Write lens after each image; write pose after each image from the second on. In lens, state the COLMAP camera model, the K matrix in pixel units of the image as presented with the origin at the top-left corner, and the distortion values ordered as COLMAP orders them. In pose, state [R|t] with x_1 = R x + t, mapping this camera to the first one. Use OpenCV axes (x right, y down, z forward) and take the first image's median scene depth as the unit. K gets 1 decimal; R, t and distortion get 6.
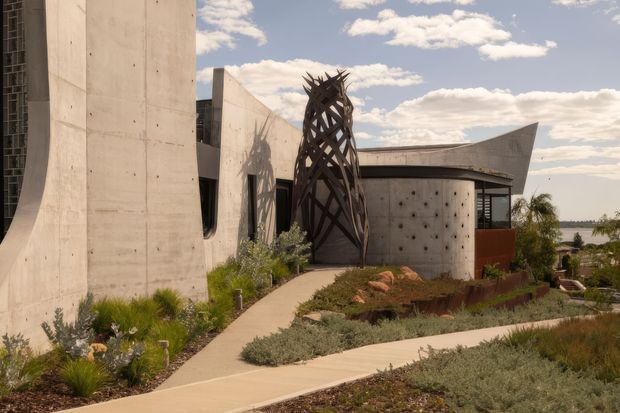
lens RADIAL K [[828.8, 0, 309.3], [0, 828.8, 206.5], [0, 0, 1]] dist [-0.061038, 0.000000]
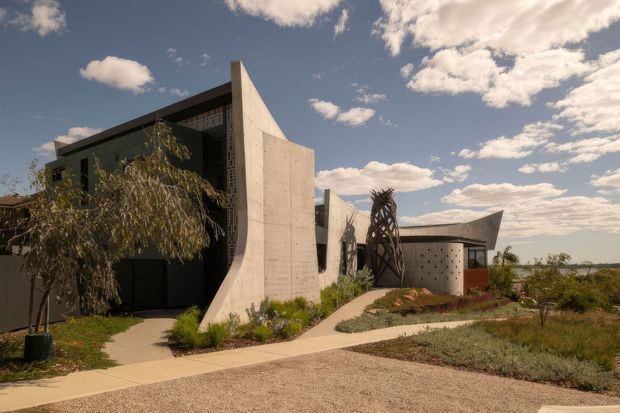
lens RADIAL K [[828.8, 0, 310.6], [0, 828.8, 207.1], [0, 0, 1]] dist [-0.061038, 0.000000]
pose [[0.977371, -0.019911, -0.210594, 0.278430], [0.006307, 0.997861, -0.065071, 0.008177], [0.211439, 0.062270, 0.975405, -0.991221]]
